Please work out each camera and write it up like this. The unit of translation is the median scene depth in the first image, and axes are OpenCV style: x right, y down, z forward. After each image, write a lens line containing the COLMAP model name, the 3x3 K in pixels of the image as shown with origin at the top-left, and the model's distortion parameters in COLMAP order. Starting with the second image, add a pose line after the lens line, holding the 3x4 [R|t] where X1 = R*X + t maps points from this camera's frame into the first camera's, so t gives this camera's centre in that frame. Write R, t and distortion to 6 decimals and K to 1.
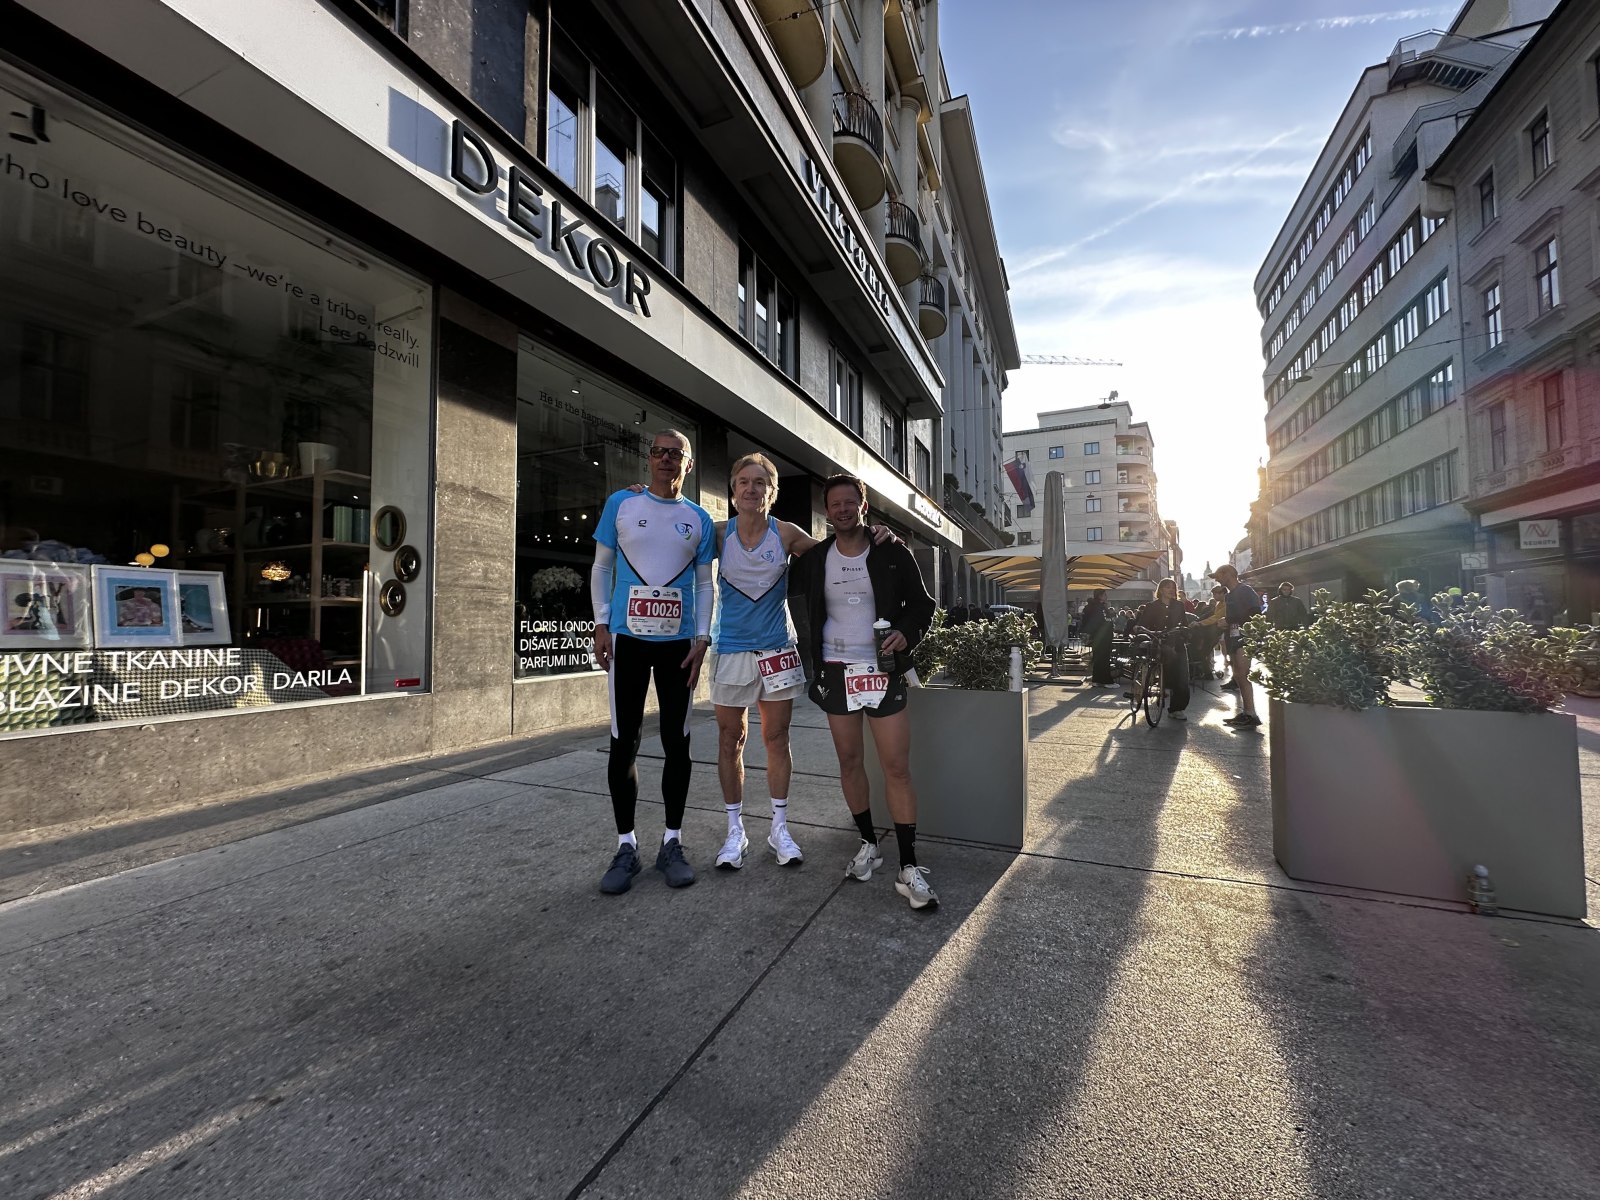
lens RADIAL K [[633.4, 0, 800.5], [0, 633.4, 596.9], [0, 0, 1]] dist [-0.003452, 0.000641]
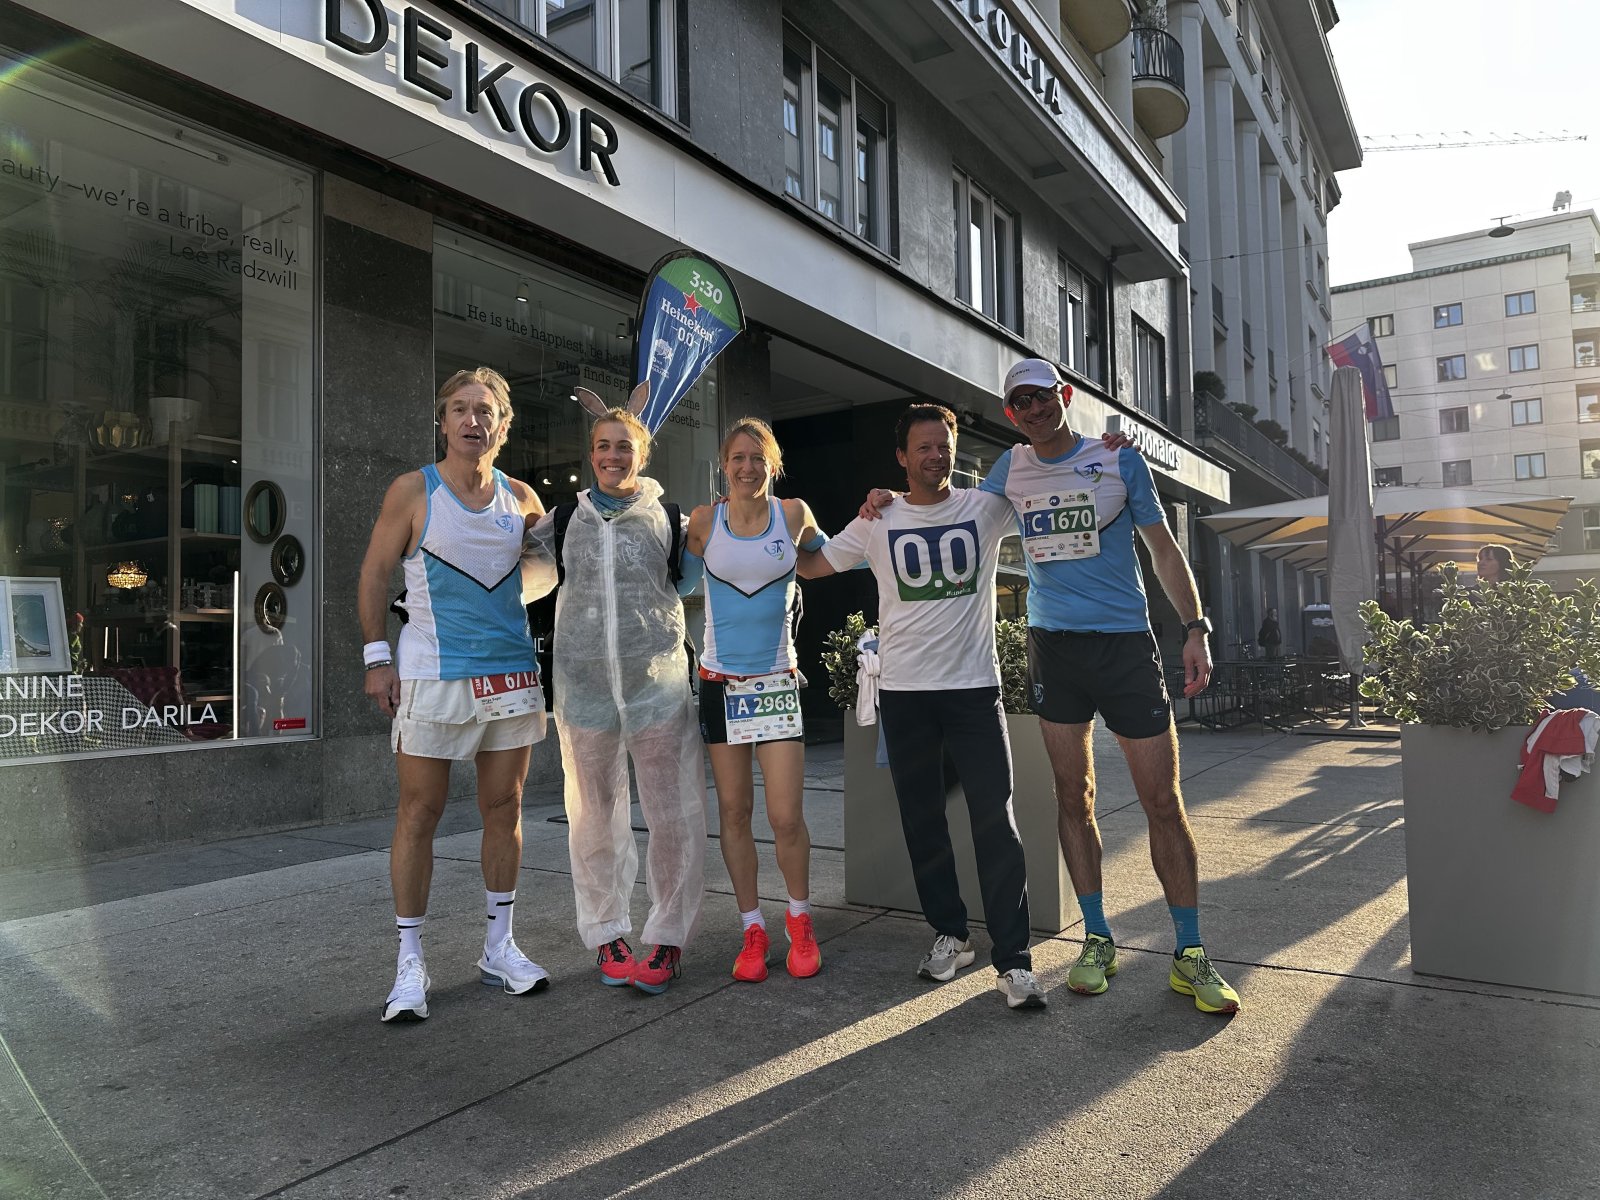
lens RADIAL K [[1119.7, 0, 809.8], [0, 1119.7, 590.5], [0, 0, 1]] dist [0.030538, -0.034283]
pose [[0.988444, -0.023435, -0.149764, 0.149511], [0.022070, 0.999698, -0.010768, 0.008521], [0.149971, 0.007338, 0.988663, -0.170670]]
